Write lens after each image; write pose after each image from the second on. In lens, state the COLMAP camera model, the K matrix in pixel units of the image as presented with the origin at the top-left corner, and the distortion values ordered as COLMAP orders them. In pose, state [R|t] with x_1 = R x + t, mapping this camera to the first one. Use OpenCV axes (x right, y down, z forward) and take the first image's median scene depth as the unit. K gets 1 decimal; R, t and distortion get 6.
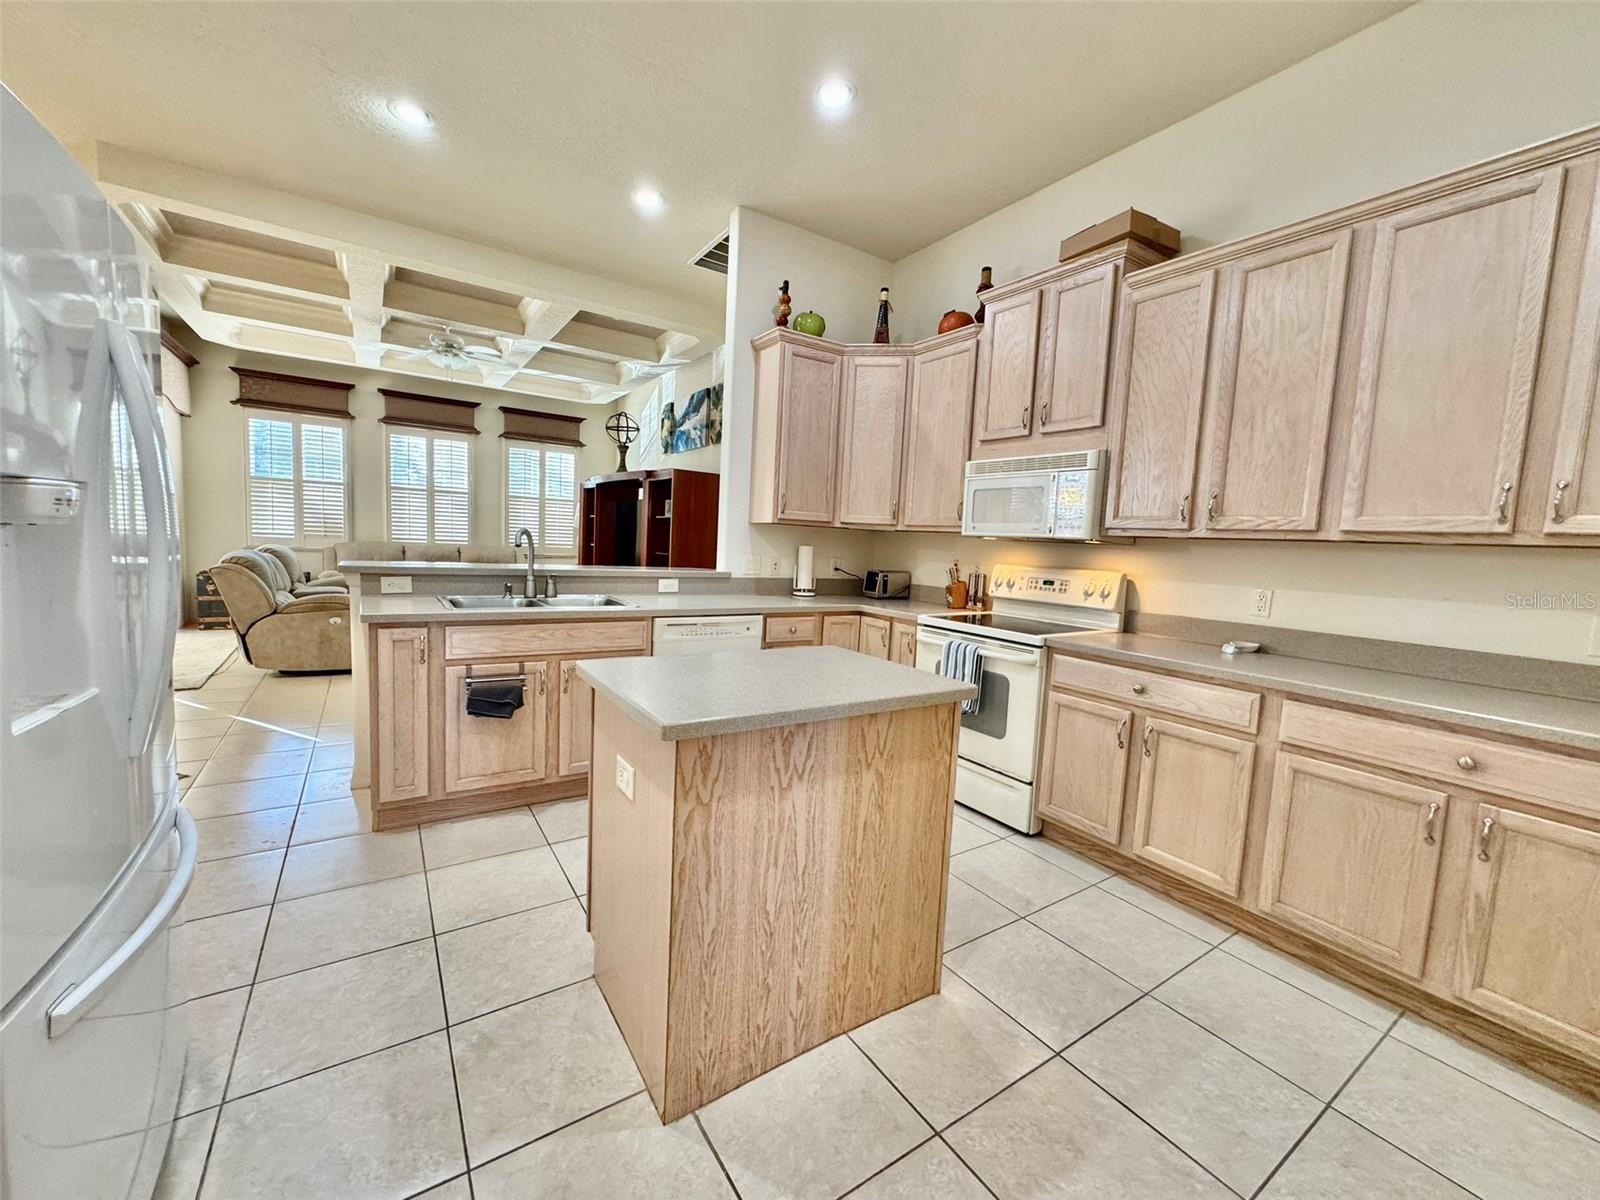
lens RADIAL K [[638.5, 0, 803.6], [0, 638.5, 599.1], [0, 0, 1]] dist [-0.004563, 0.000531]
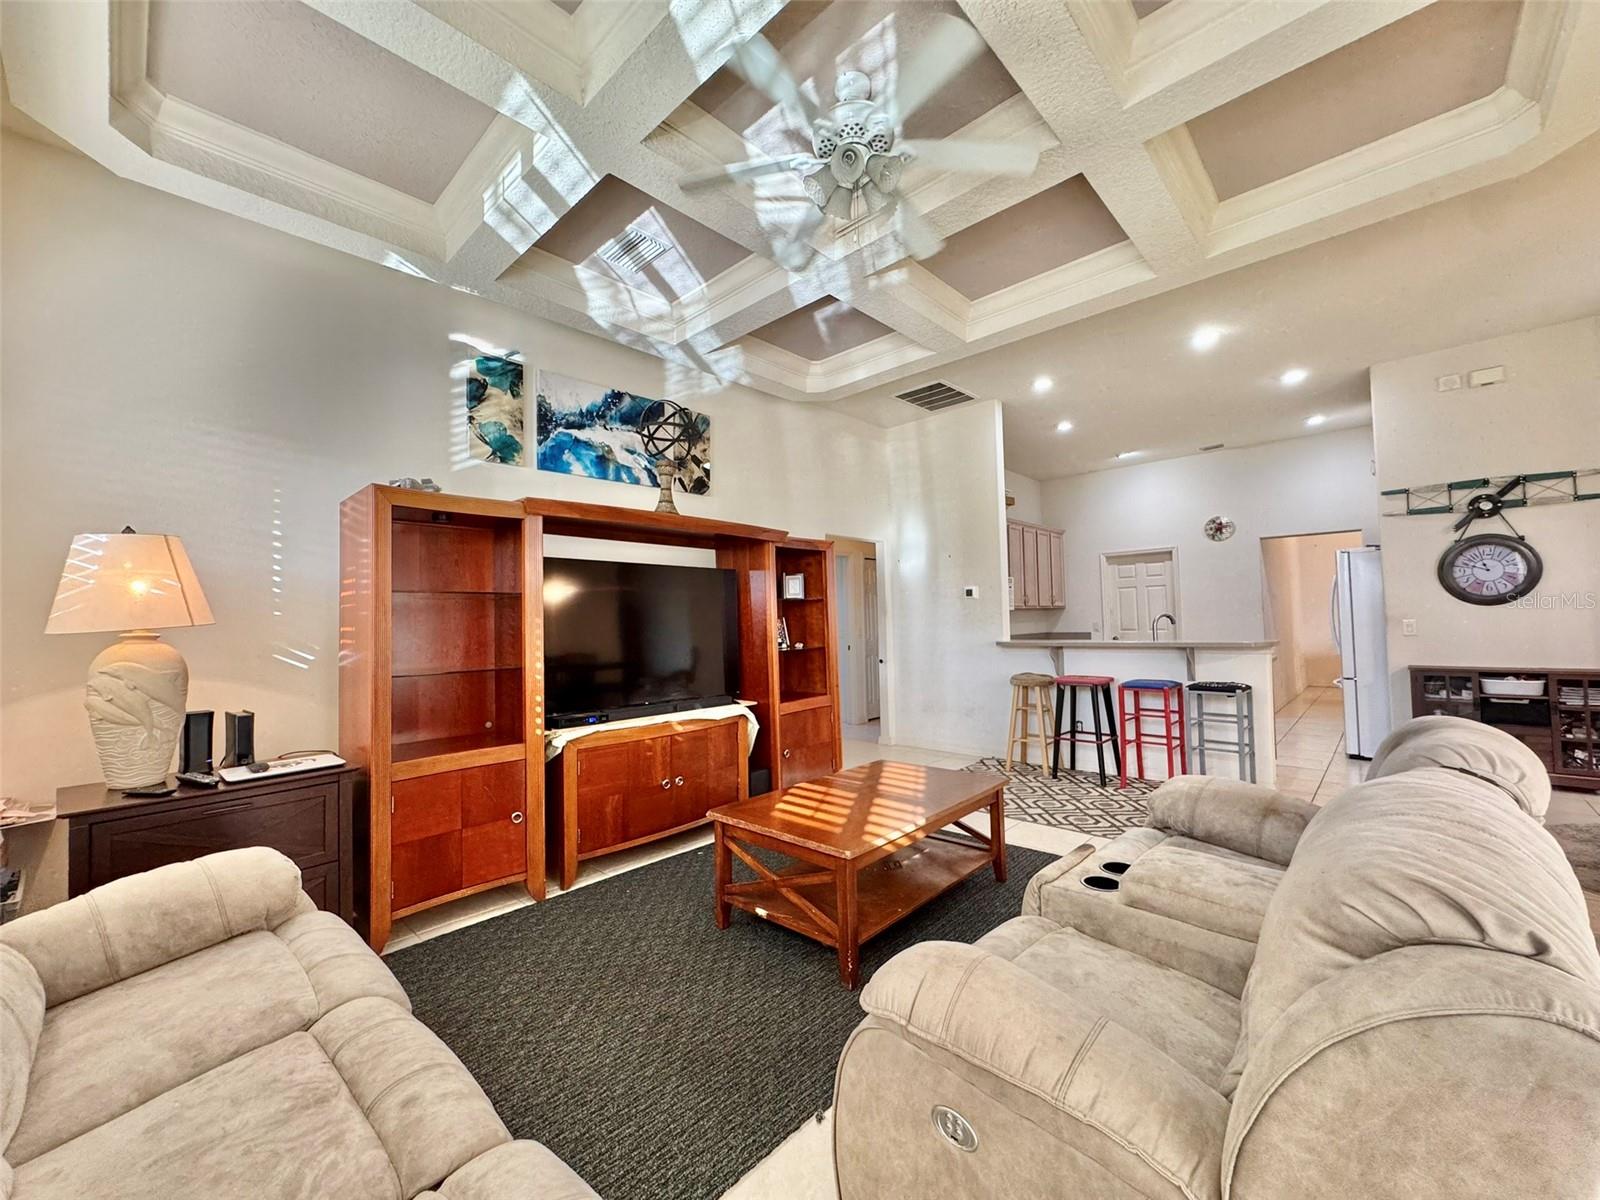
lens RADIAL K [[638.5, 0, 802.5], [0, 638.5, 598.1], [0, 0, 1]] dist [-0.004563, 0.000531]
pose [[-0.225166, -0.009090, 0.974278, -1.608017], [0.103553, 0.994069, 0.033207, -0.265349], [-0.968802, 0.108367, -0.222890, 1.995113]]
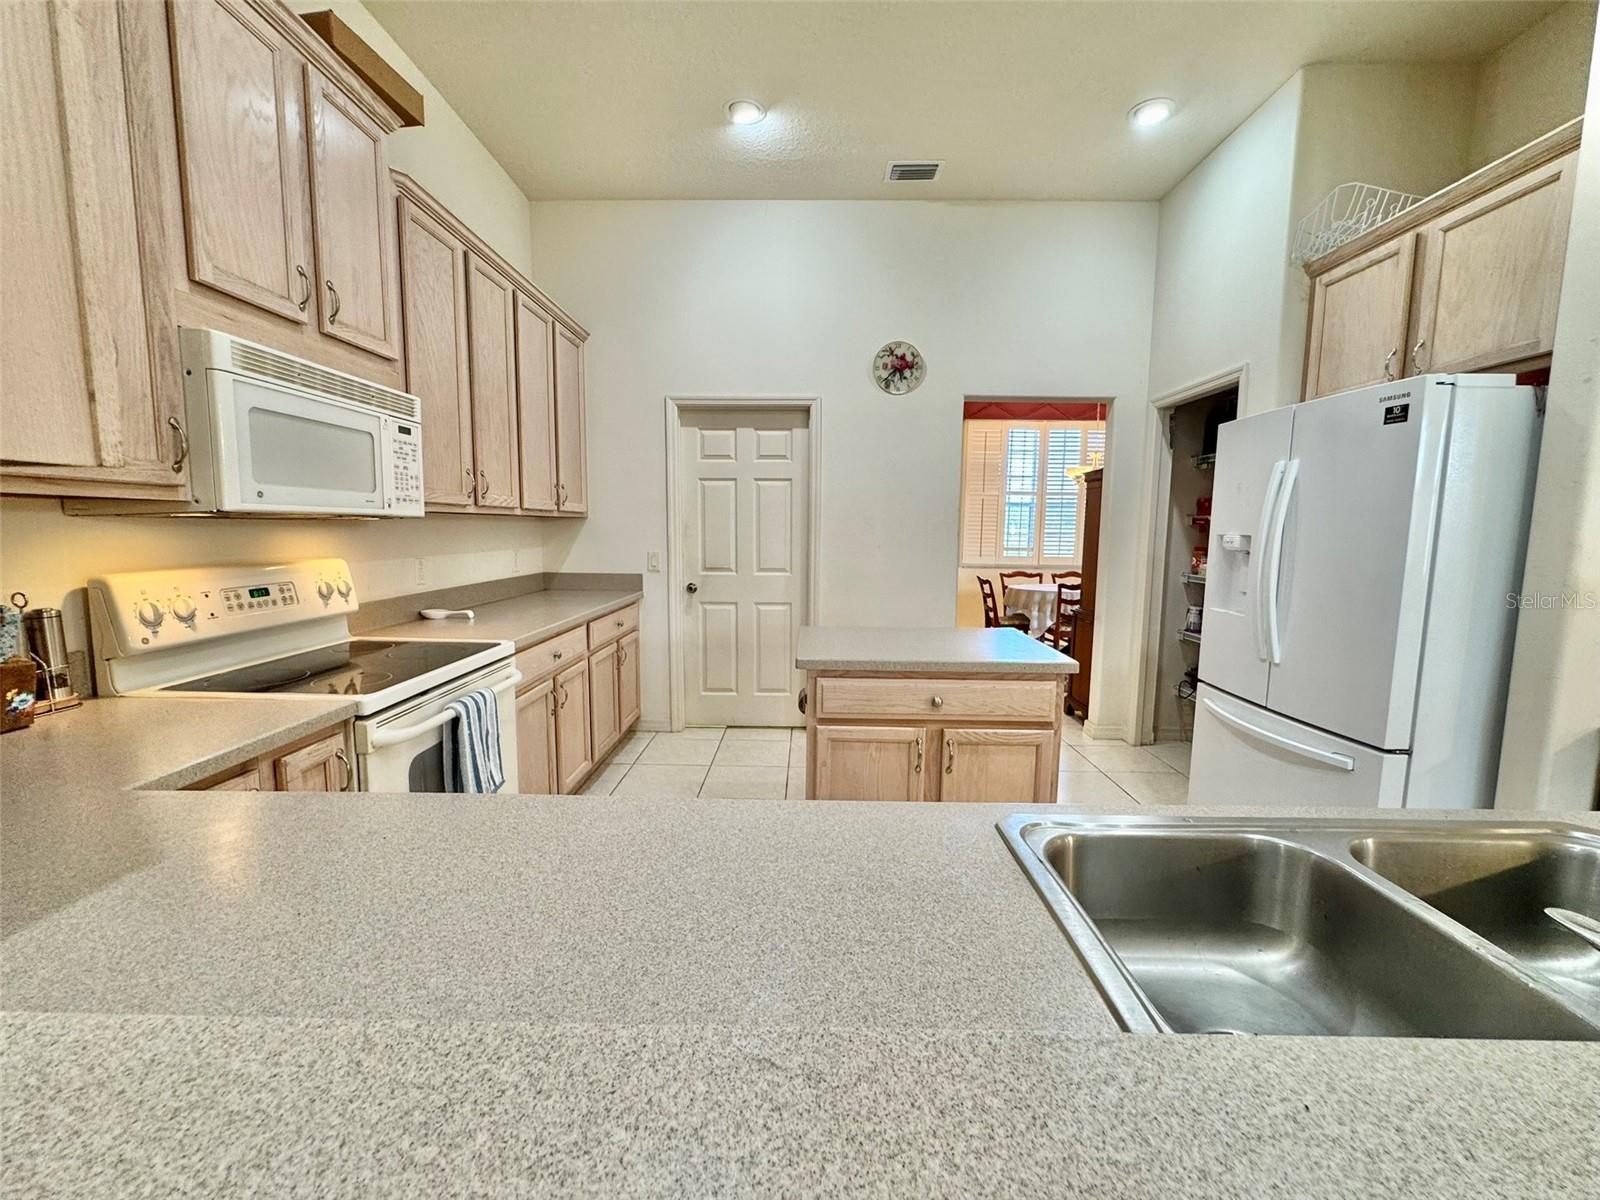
lens RADIAL K [[638.5, 0, 800.2], [0, 638.5, 598.5], [0, 0, 1]] dist [-0.004563, 0.000531]
pose [[-0.820078, -0.121641, 0.559174, -0.291677], [0.000653, 0.976947, 0.213479, -0.130054], [-0.572252, 0.175435, -0.801093, 1.109048]]
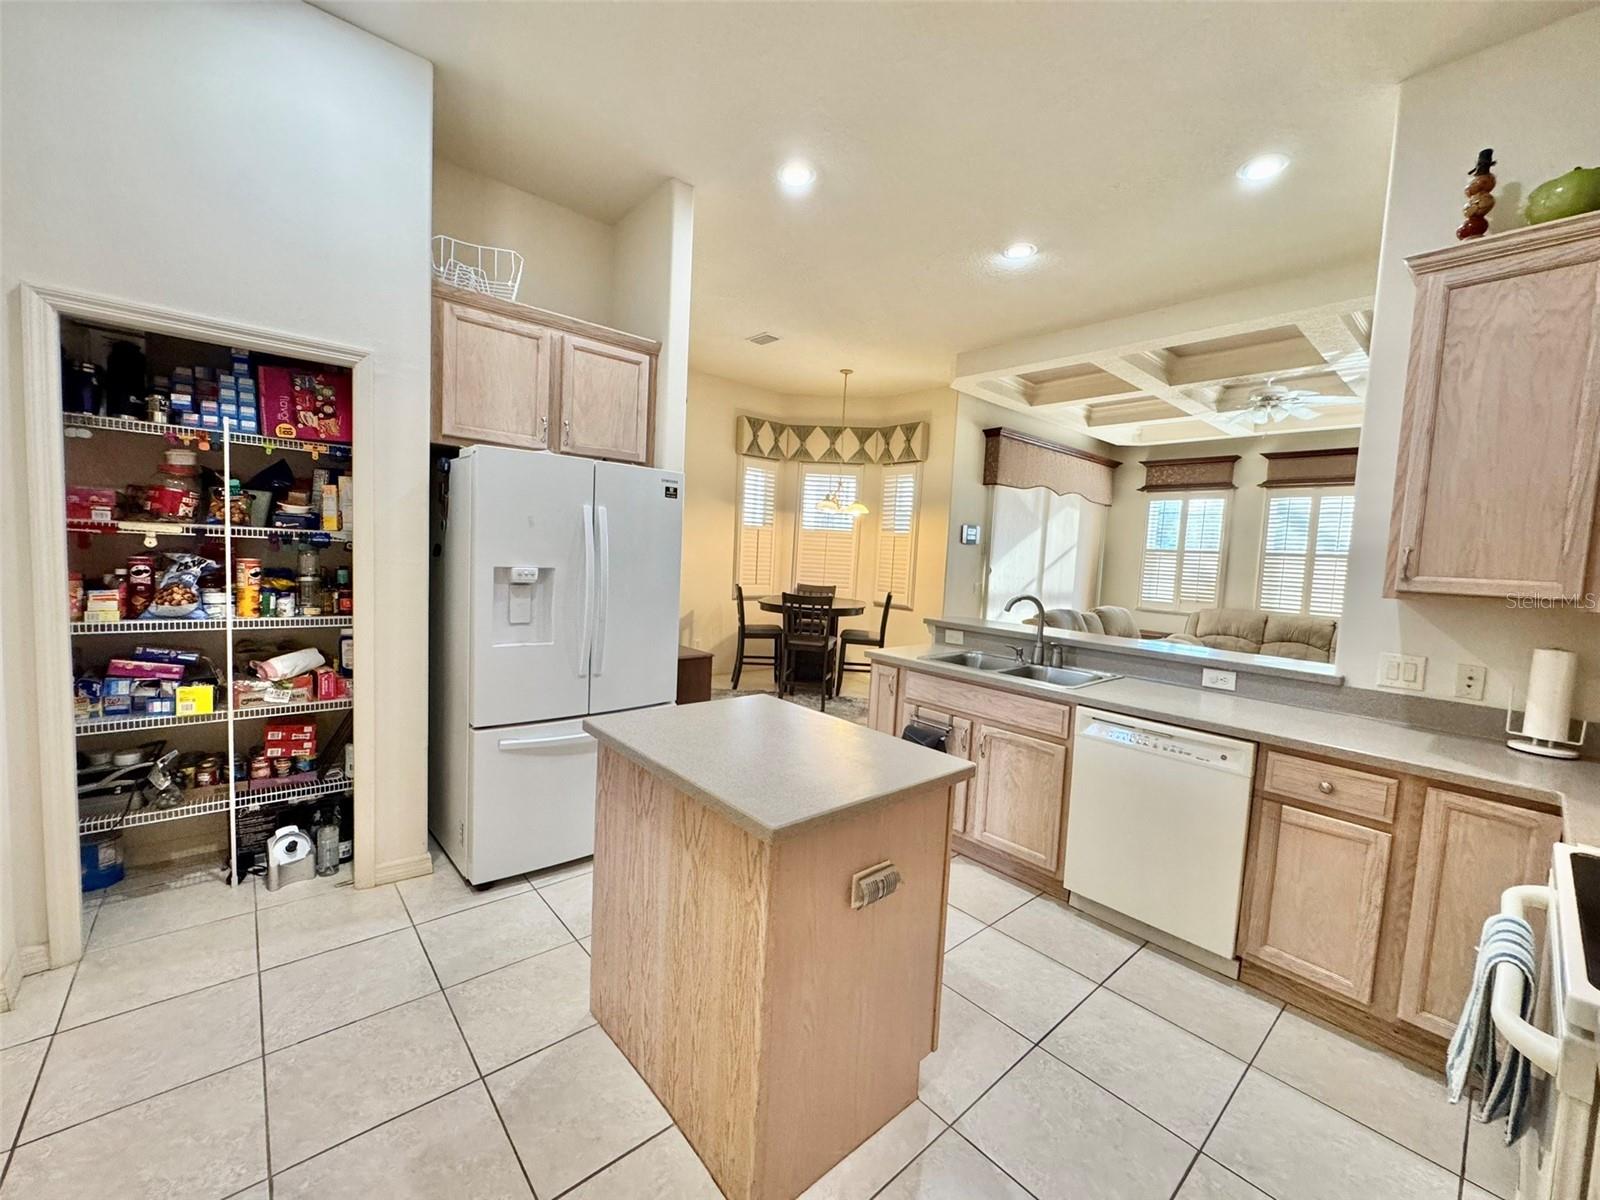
lens RADIAL K [[638.5, 0, 799.4], [0, 638.5, 599.1], [0, 0, 1]] dist [-0.004563, 0.000531]
pose [[0.129223, 0.030854, -0.991135, 0.473403], [-0.134252, 0.990857, 0.013342, -0.061060], [0.982485, 0.131338, 0.132184, 0.448302]]
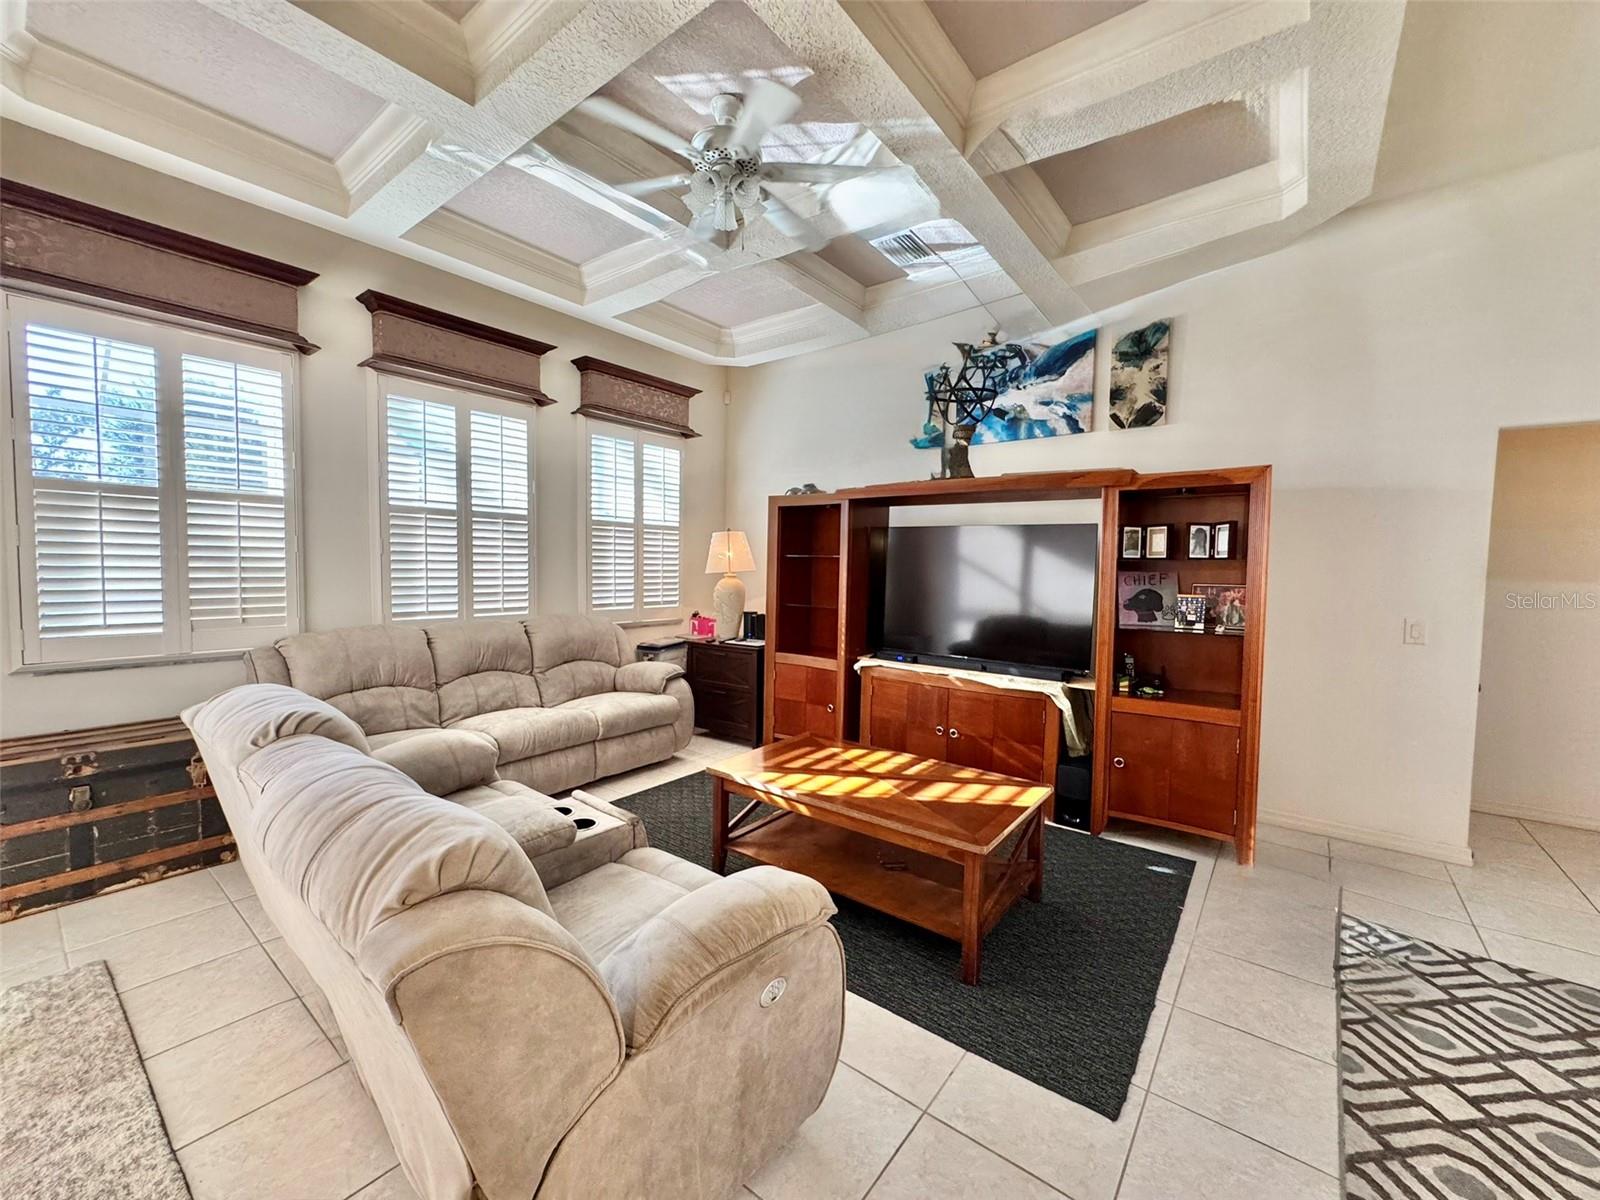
lens RADIAL K [[638.5, 0, 802.4], [0, 638.5, 601.2], [0, 0, 1]] dist [-0.004563, 0.000531]
pose [[0.949876, -0.050783, 0.308475, -1.145385], [0.058594, 0.998152, -0.016105, -0.182478], [-0.307087, 0.033373, 0.951096, 1.048405]]
